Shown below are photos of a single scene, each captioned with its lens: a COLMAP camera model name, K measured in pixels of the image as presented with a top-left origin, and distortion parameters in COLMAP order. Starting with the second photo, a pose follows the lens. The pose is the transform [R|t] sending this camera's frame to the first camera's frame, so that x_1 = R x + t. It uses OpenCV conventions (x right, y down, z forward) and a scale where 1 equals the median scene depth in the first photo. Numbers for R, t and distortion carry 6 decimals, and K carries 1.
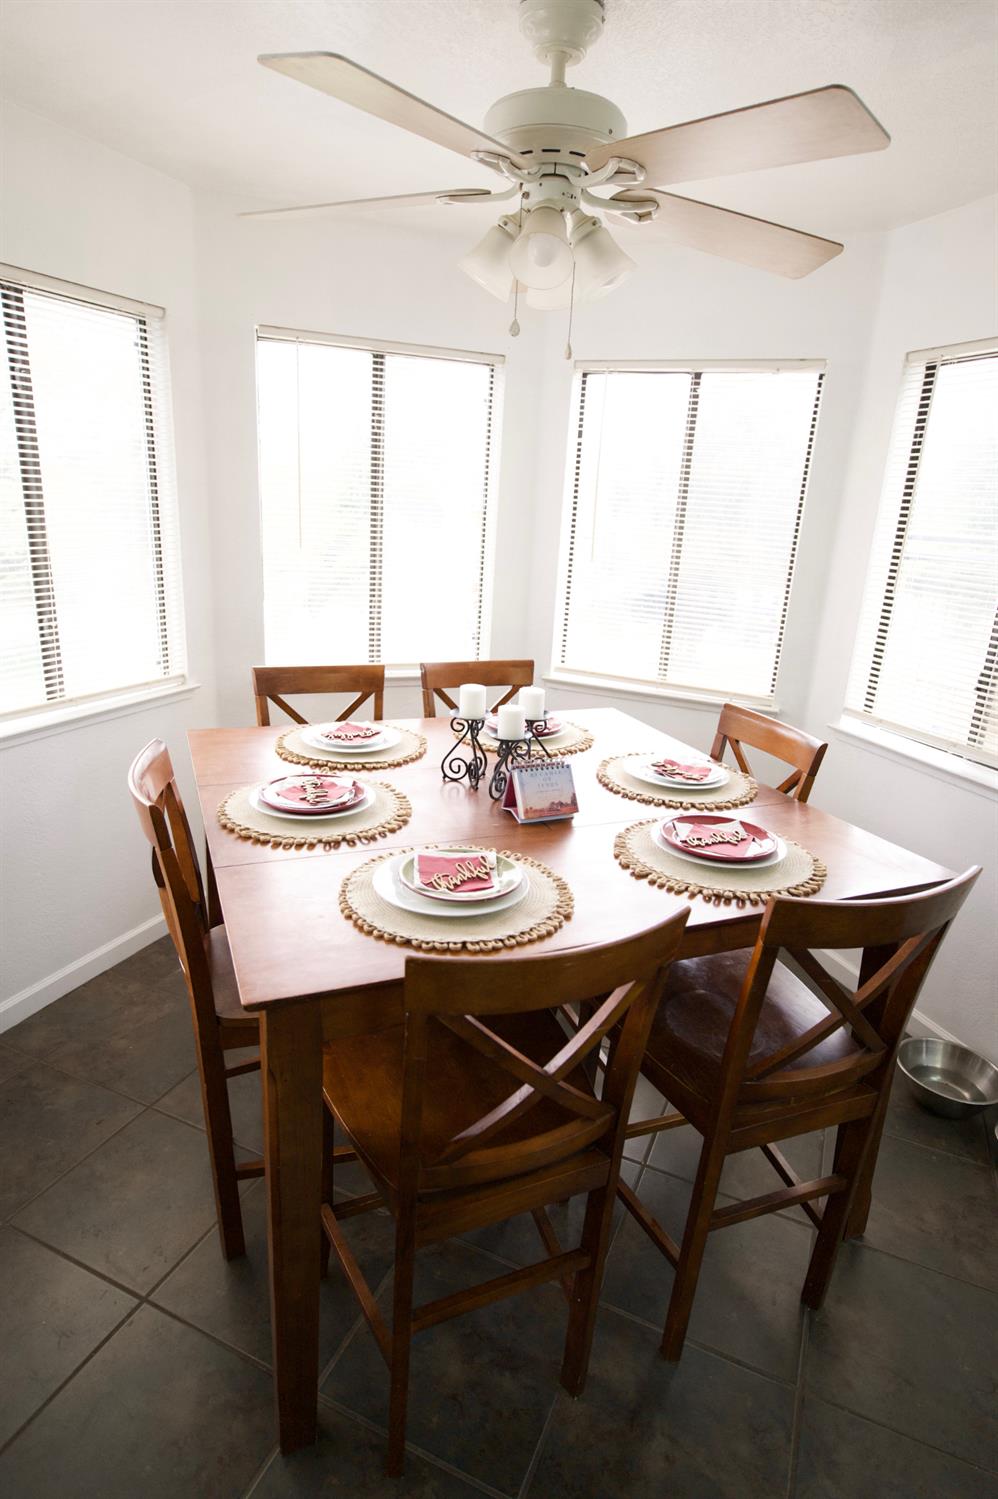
lens RADIAL K [[801.4, 0, 499.8], [0, 801.4, 755.8], [0, 0, 1]] dist [-0.006071, -0.001122]
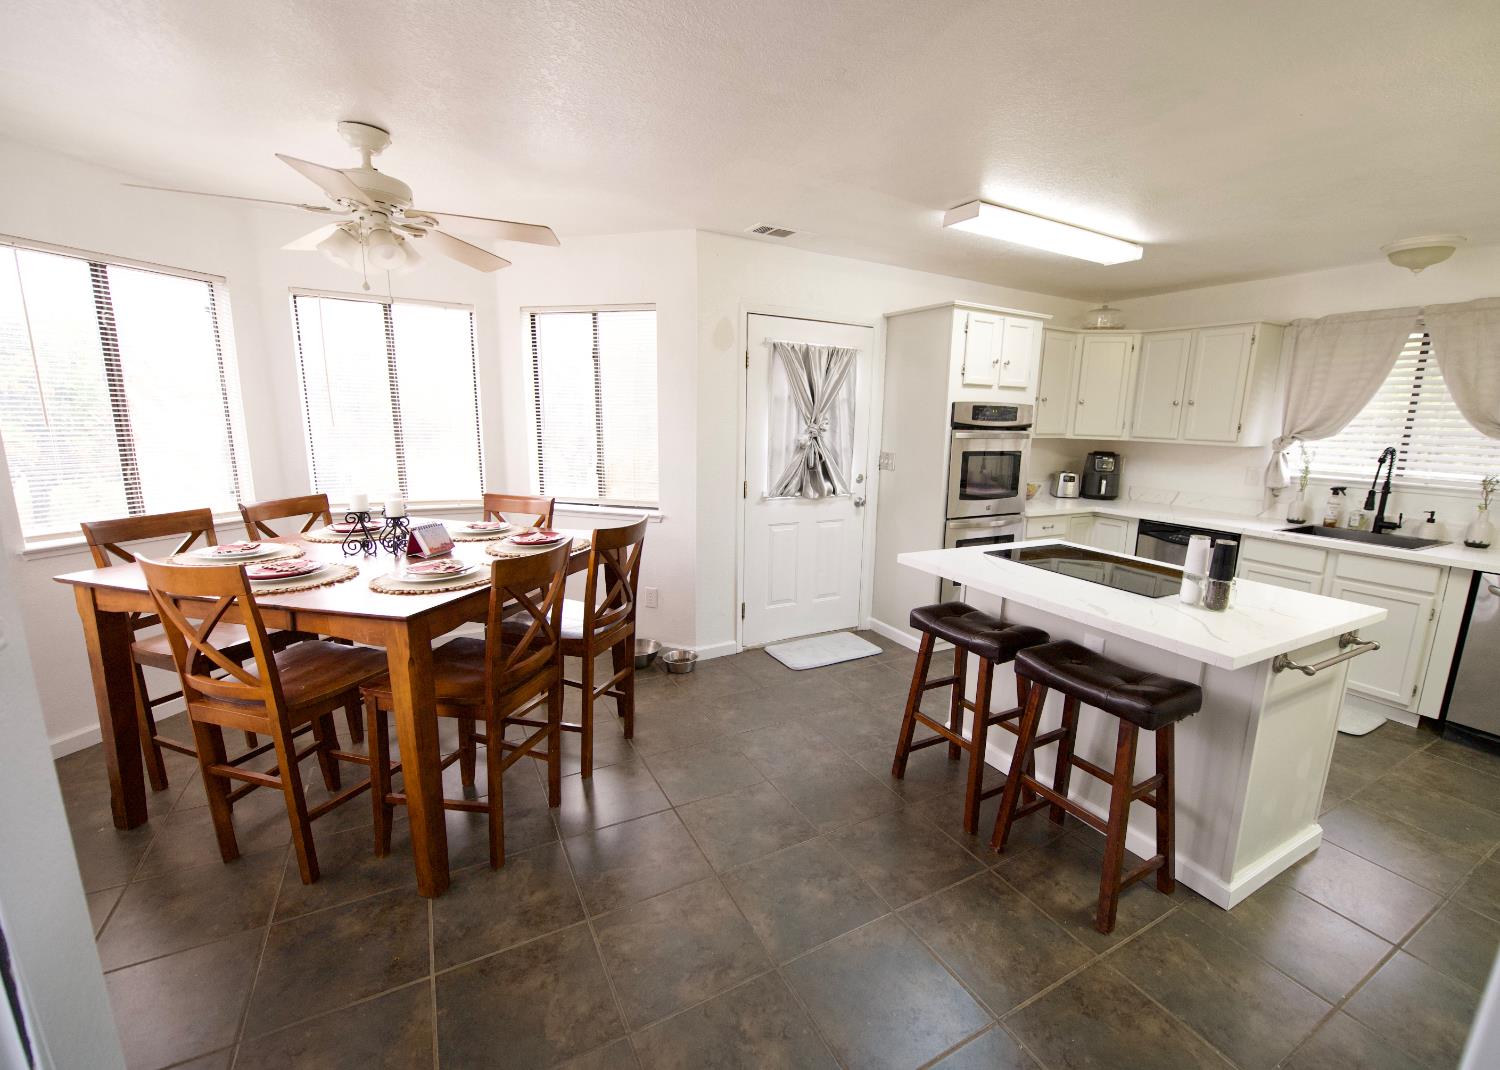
lens RADIAL K [[624.4, 0, 759.8], [0, 624.4, 533.3], [0, 0, 1]] dist [-0.001623, -0.000323]
pose [[0.611993, -0.189153, 0.767910, -0.426415], [0.252946, 0.966790, 0.036554, 0.125266], [-0.749322, 0.171869, 0.639514, -0.327092]]
